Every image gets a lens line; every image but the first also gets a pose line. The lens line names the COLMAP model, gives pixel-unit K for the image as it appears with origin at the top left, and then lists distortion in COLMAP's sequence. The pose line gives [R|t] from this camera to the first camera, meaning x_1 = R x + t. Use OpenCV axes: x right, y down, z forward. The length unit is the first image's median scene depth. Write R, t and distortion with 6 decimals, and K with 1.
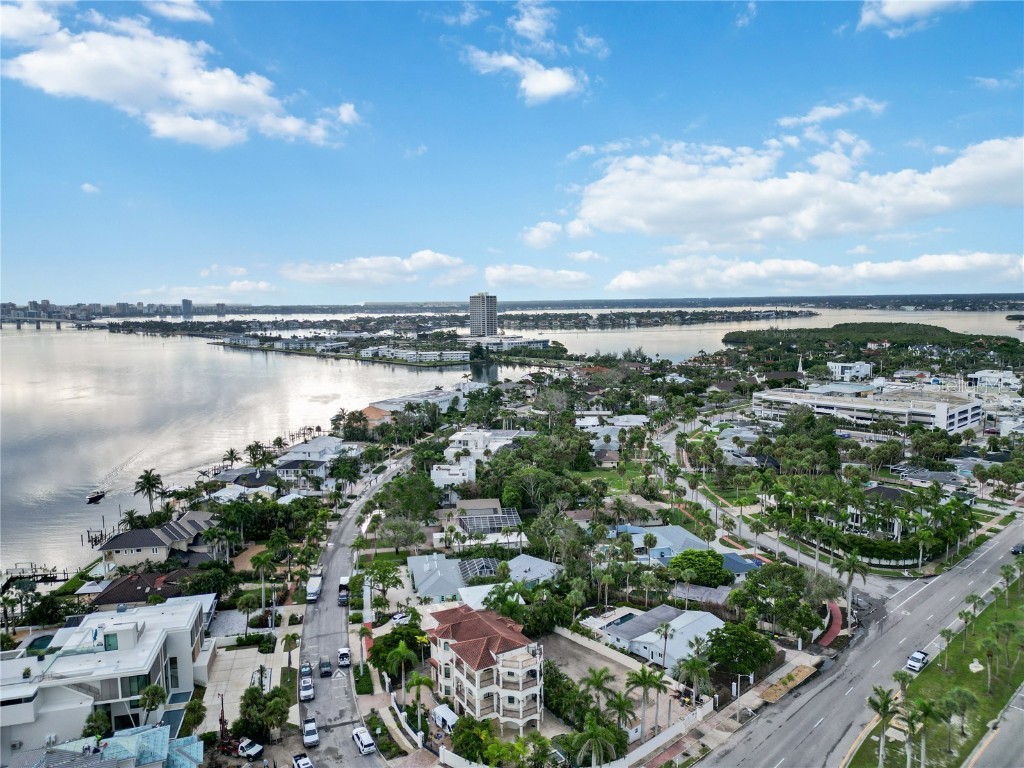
lens RADIAL K [[712.7, 0, 513.6], [0, 712.7, 384.3], [0, 0, 1]] dist [0.073916, -0.063921]
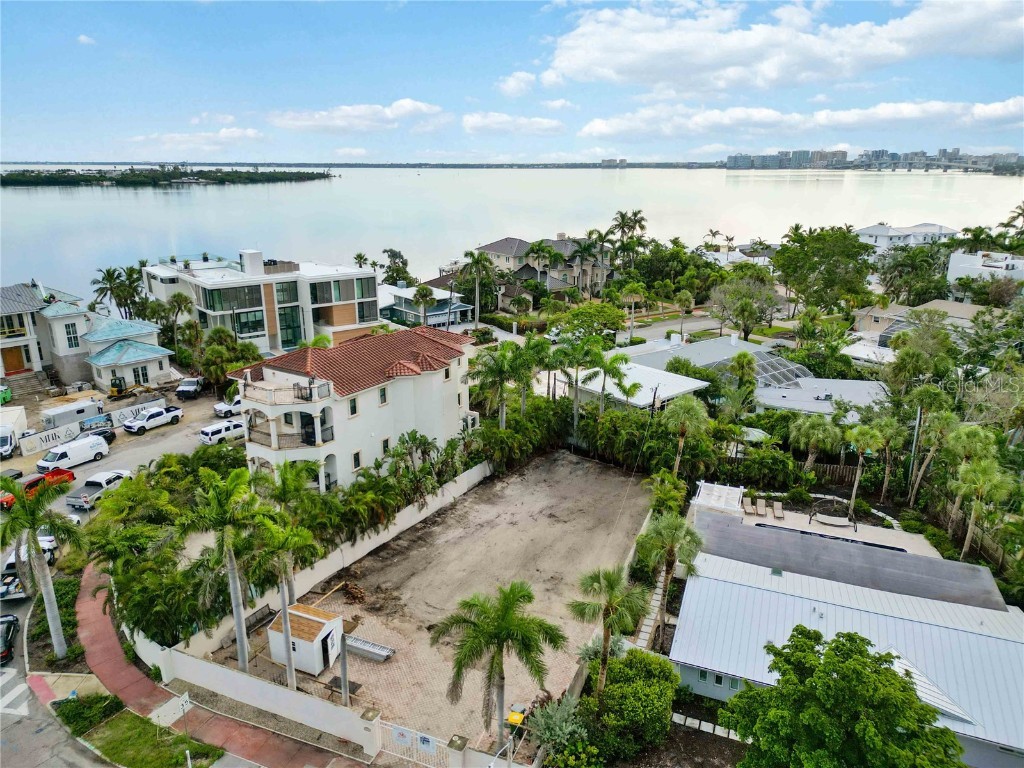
lens RADIAL K [[712.7, 0, 508.9], [0, 712.7, 379.5], [0, 0, 1]] dist [0.073916, -0.063921]
pose [[0.431862, 0.271606, -0.860073, 0.054277], [-0.111084, 0.962338, 0.248123, 0.025306], [0.895073, -0.011614, 0.445769, 0.100034]]
